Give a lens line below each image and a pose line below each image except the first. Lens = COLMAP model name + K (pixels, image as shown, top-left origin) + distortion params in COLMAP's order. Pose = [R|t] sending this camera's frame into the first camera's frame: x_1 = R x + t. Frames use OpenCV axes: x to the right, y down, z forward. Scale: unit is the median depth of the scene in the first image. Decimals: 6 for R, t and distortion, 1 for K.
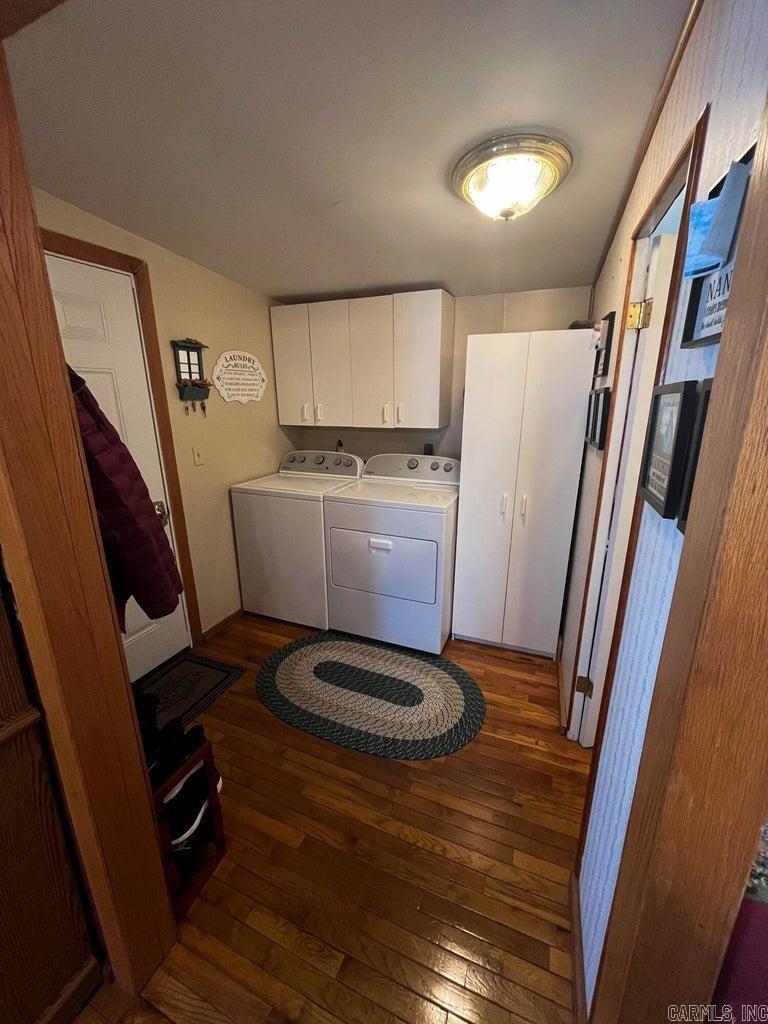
lens RADIAL K [[414.1, 0, 386.0], [0, 414.1, 513.3], [0, 0, 1]] dist [-0.001994, 0.000360]
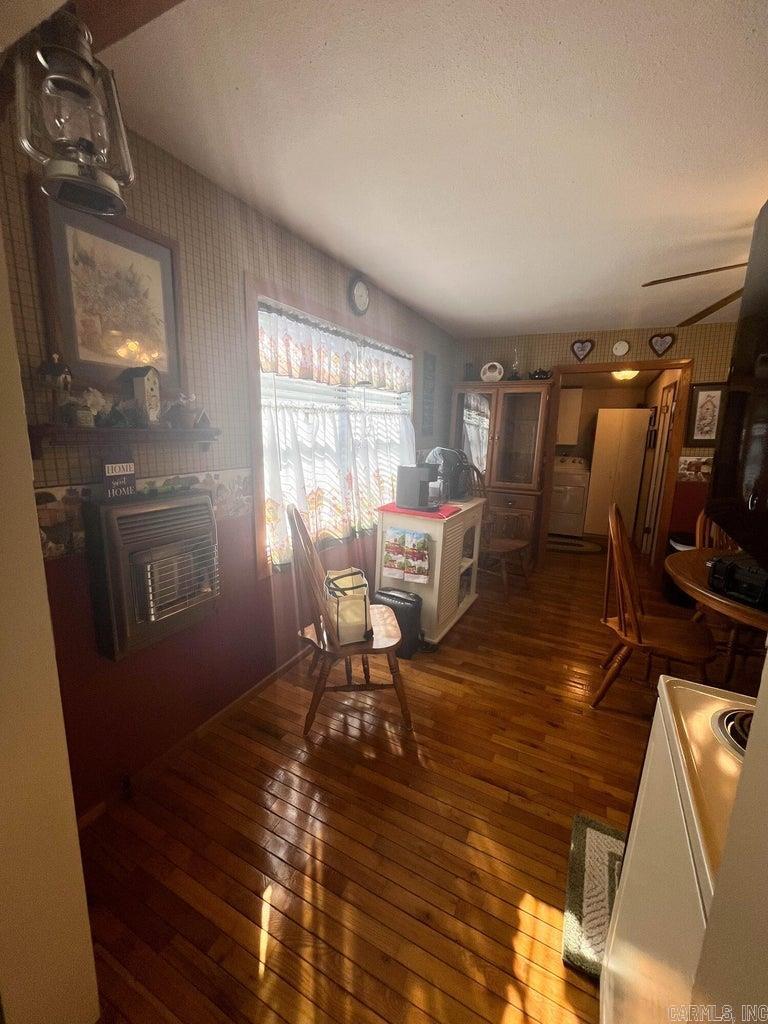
lens RADIAL K [[401.2, 0, 384.6], [0, 401.2, 513.2], [0, 0, 1]] dist [-0.030217, -0.000050]
pose [[0.996897, 0.035351, -0.070331, -1.174807], [-0.040376, 0.996633, -0.071355, 0.576139], [0.067571, 0.073973, 0.994968, -1.905719]]
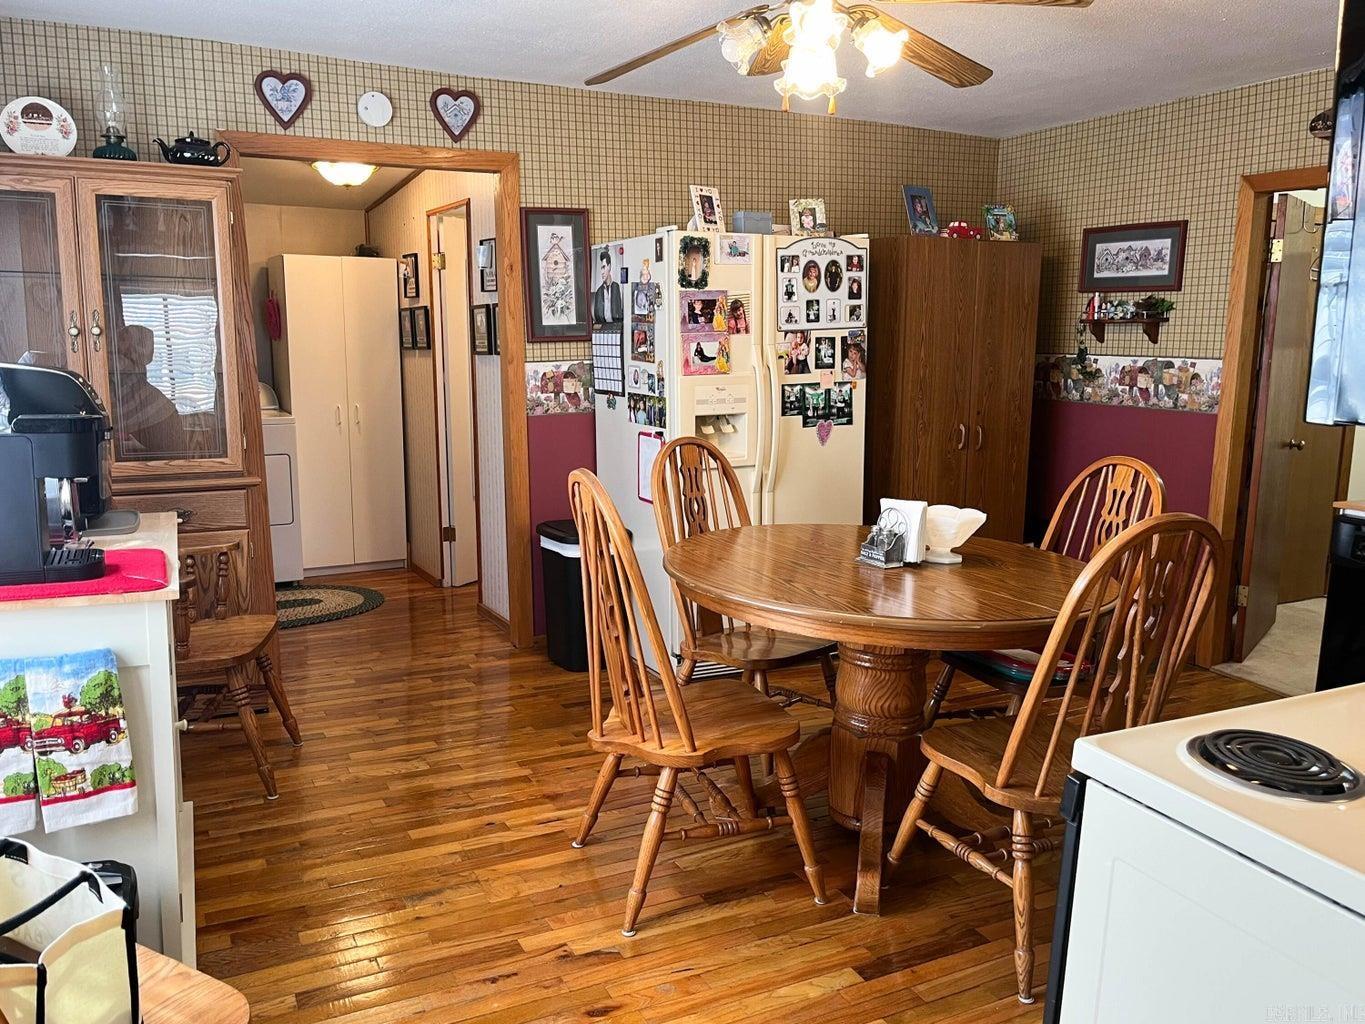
lens RADIAL K [[1057.2, 0, 683.6], [0, 1057.2, 514.8], [0, 0, 1]] dist [0.065830, -0.081046]
pose [[0.642671, -0.125047, 0.755868, -1.541509], [0.198285, 0.980123, -0.006444, 0.531839], [-0.740038, 0.154018, 0.654692, -1.715350]]
